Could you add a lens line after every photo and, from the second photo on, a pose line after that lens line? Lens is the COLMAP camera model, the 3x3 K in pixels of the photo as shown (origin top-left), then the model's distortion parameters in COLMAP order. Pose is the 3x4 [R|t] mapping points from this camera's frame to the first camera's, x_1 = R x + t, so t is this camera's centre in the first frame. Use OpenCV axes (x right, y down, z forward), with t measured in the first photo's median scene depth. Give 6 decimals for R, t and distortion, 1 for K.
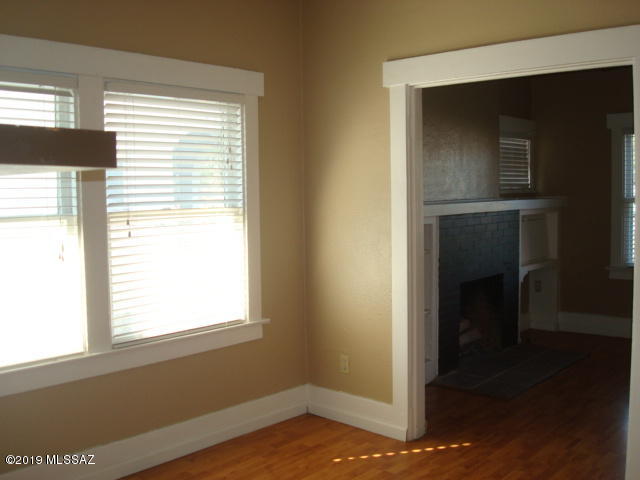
lens RADIAL K [[668.1, 0, 320.0], [0, 668.1, 240.0], [0, 0, 1]] dist [-0.099004, -0.009880]
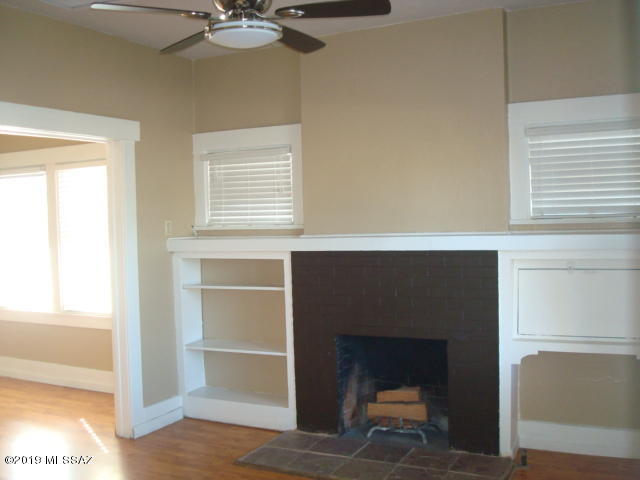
lens RADIAL K [[668.1, 0, 320.0], [0, 668.1, 240.0], [0, 0, 1]] dist [-0.099004, -0.009880]
pose [[0.272450, 0.045121, -0.961111, 0.830543], [-0.044169, 0.998433, 0.034352, -0.066804], [0.961156, 0.033092, 0.274016, 0.621958]]
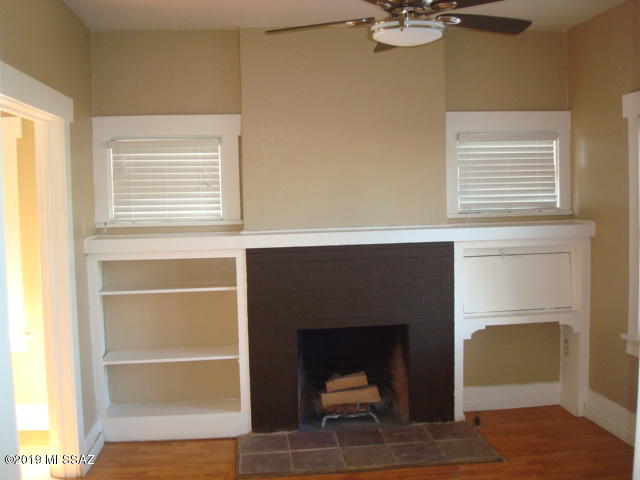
lens RADIAL K [[668.1, 0, 320.0], [0, 668.1, 240.0], [0, 0, 1]] dist [-0.099004, -0.009880]
pose [[0.743229, 0.045069, -0.667517, 0.649226], [-0.036037, 0.998977, 0.027324, -0.058883], [0.668065, 0.003747, 0.744093, 0.333040]]
